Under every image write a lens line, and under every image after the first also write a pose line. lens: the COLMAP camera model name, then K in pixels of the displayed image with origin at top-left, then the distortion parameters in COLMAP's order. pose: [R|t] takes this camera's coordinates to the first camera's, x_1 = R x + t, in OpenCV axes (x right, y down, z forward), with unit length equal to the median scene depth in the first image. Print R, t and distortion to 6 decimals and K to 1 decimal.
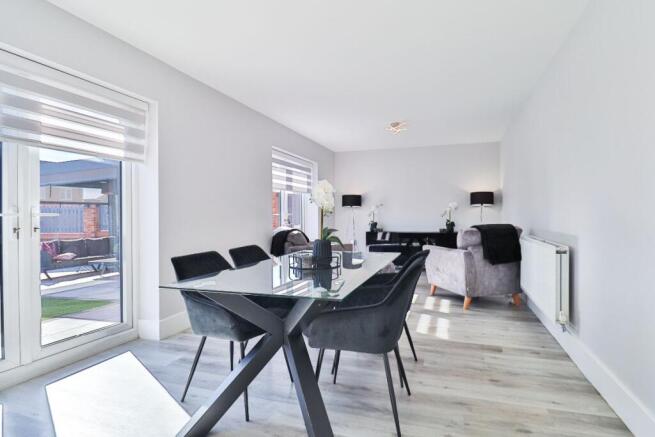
lens RADIAL K [[351.3, 0, 337.0], [0, 351.3, 217.6], [0, 0, 1]] dist [-0.002820, -0.001671]
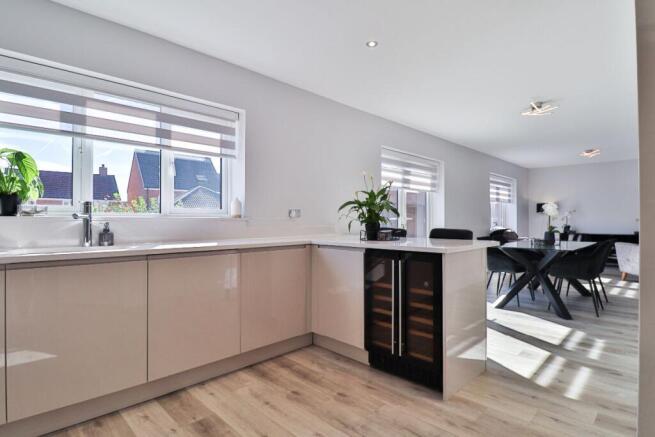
lens RADIAL K [[351.3, 0, 337.0], [0, 351.3, 217.6], [0, 0, 1]] dist [-0.002820, -0.001671]
pose [[0.903201, 0.000953, -0.429217, -0.139931], [-0.006089, 0.999925, -0.010594, 0.006222], [0.429174, 0.012182, 0.903139, -0.669011]]
